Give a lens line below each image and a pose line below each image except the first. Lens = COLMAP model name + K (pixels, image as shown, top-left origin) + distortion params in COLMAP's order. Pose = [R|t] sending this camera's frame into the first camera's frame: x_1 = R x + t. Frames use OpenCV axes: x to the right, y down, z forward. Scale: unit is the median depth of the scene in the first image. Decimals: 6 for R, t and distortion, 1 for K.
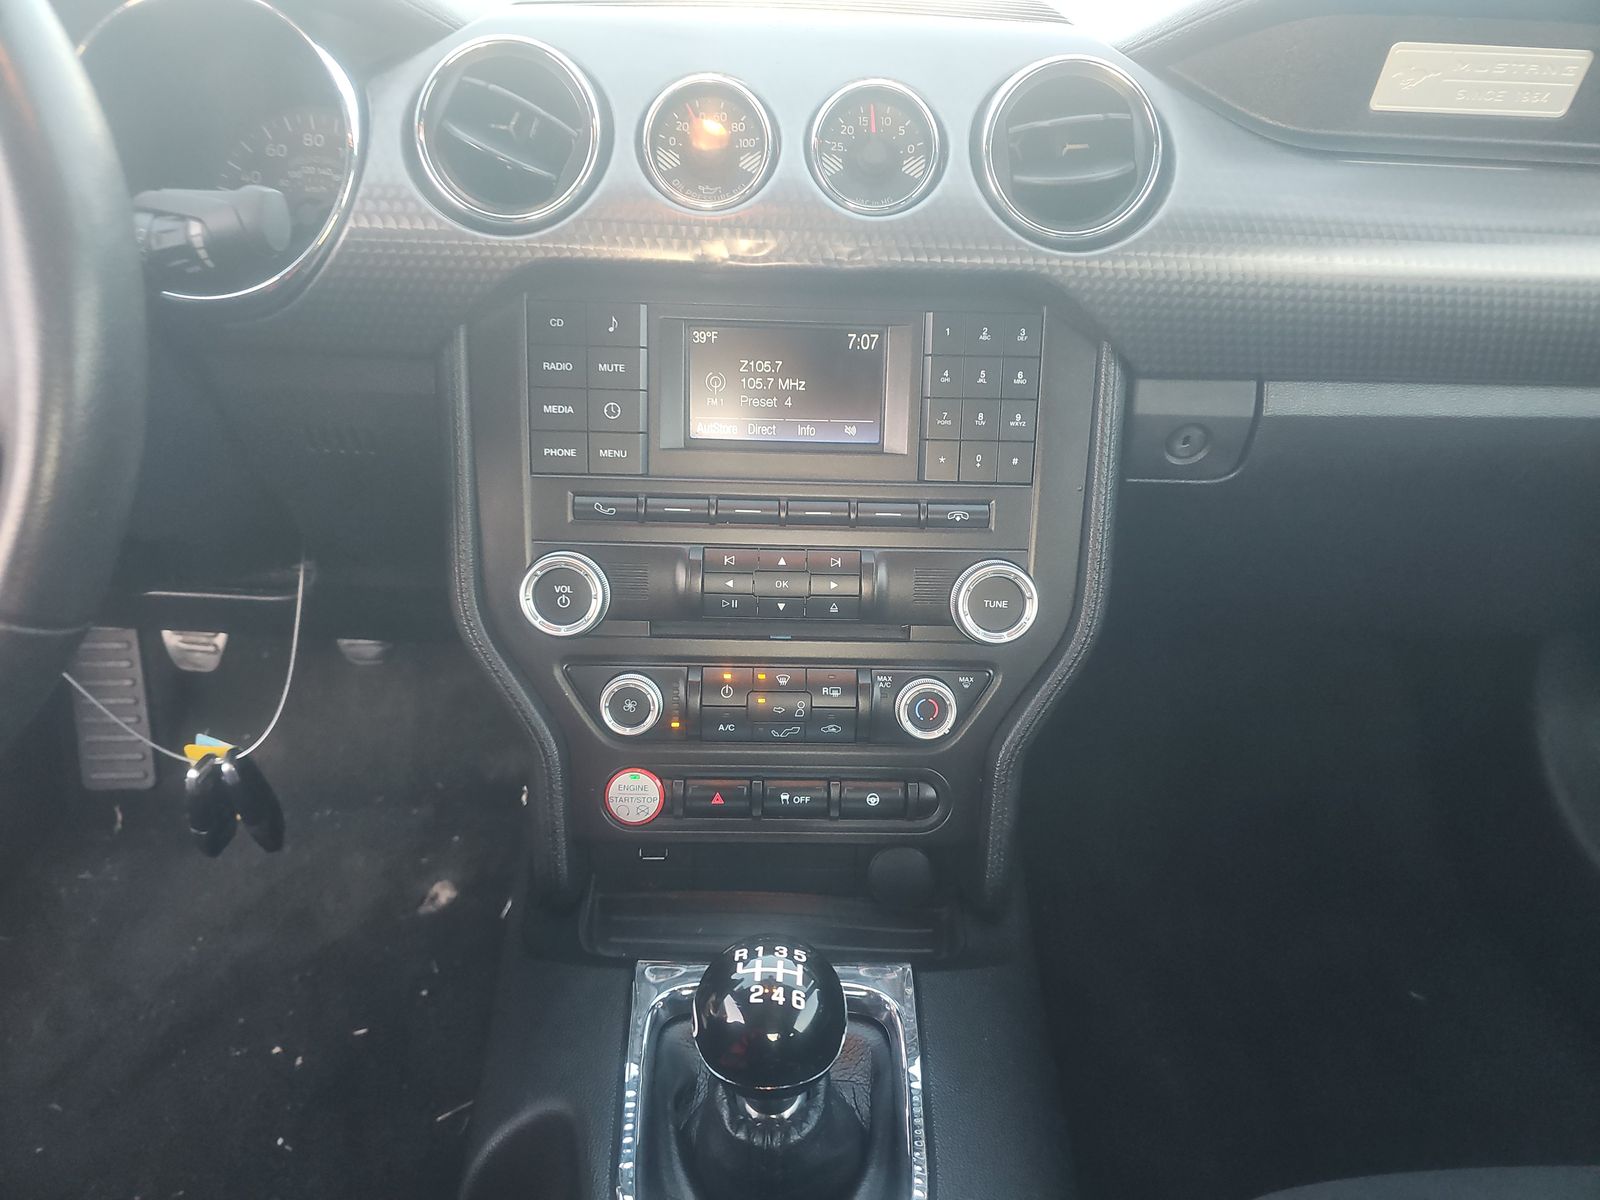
lens RADIAL K [[1071.2, 0, 804.9], [0, 1071.2, 608.3], [0, 0, 1]] dist [0.014296, 0.000642]
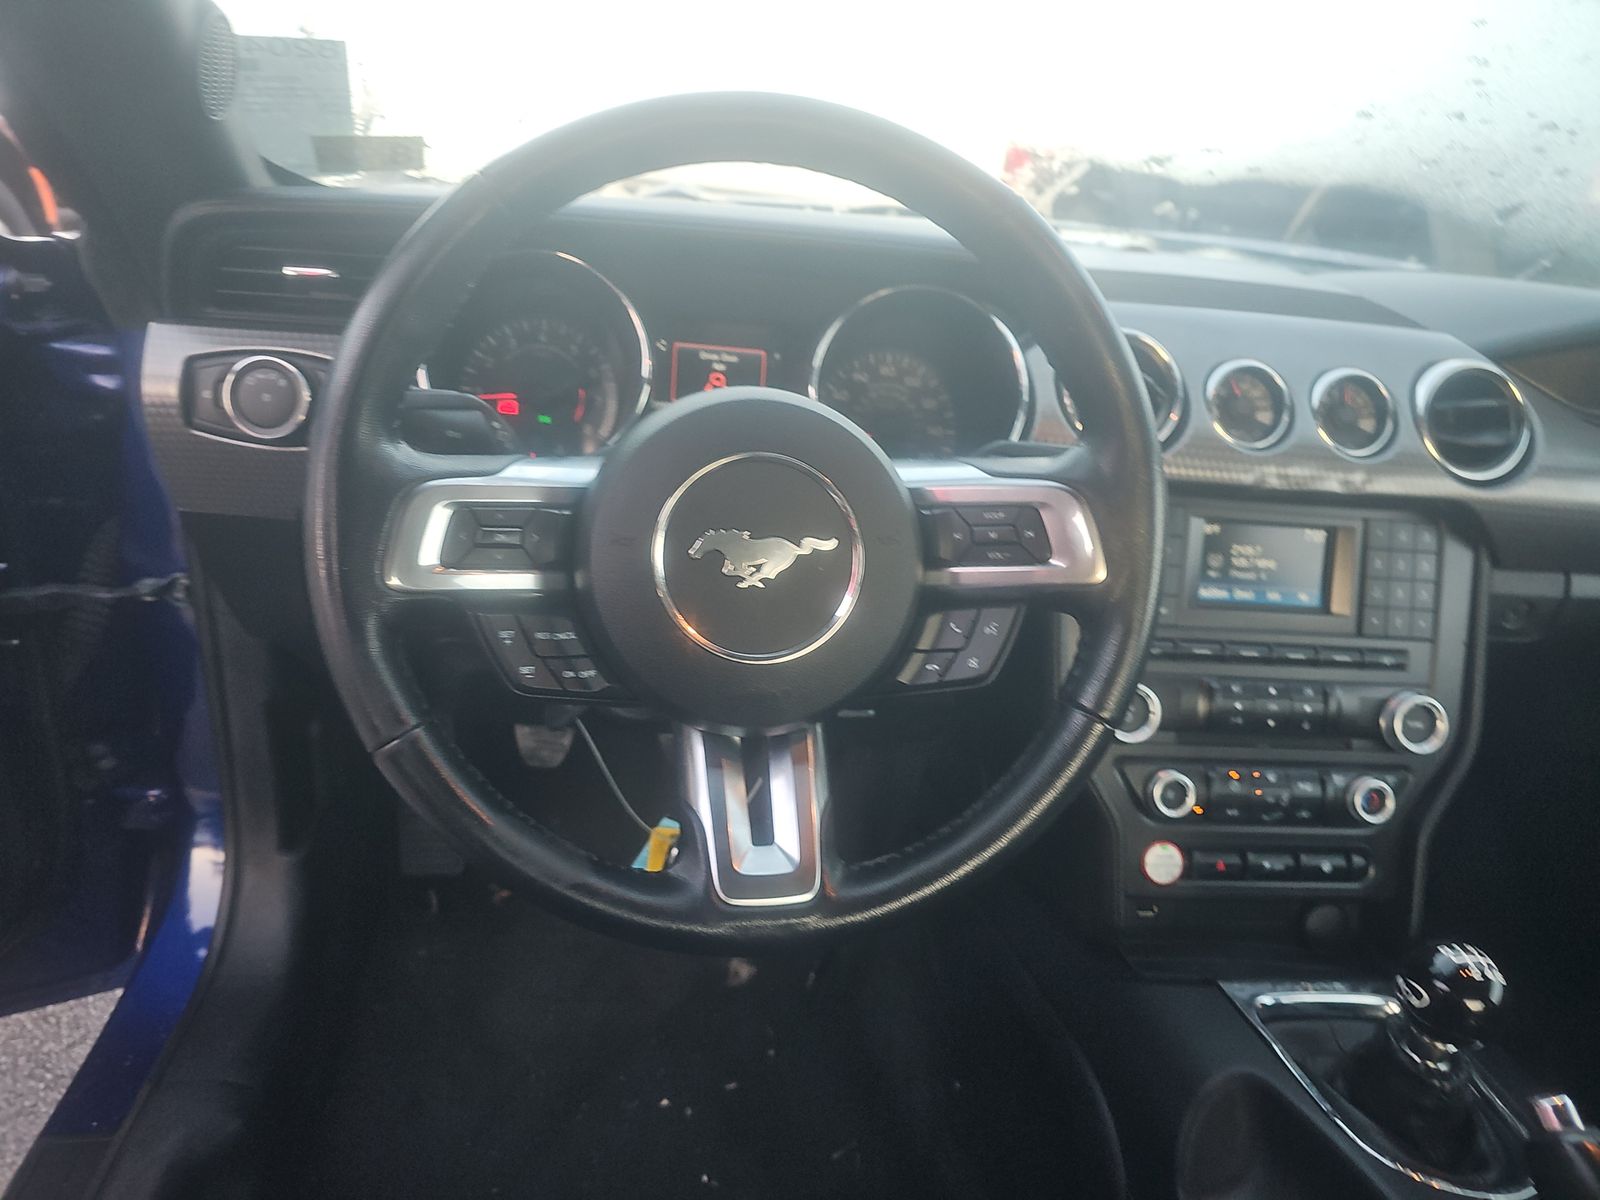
lens RADIAL K [[1071.2, 0, 793.1], [0, 1071.2, 596.6], [0, 0, 1]] dist [0.014296, 0.000642]
pose [[0.993983, 0.032661, 0.104547, -0.783259], [-0.020345, 0.992950, -0.116777, 0.010779], [-0.107624, 0.113947, 0.987640, -0.324613]]
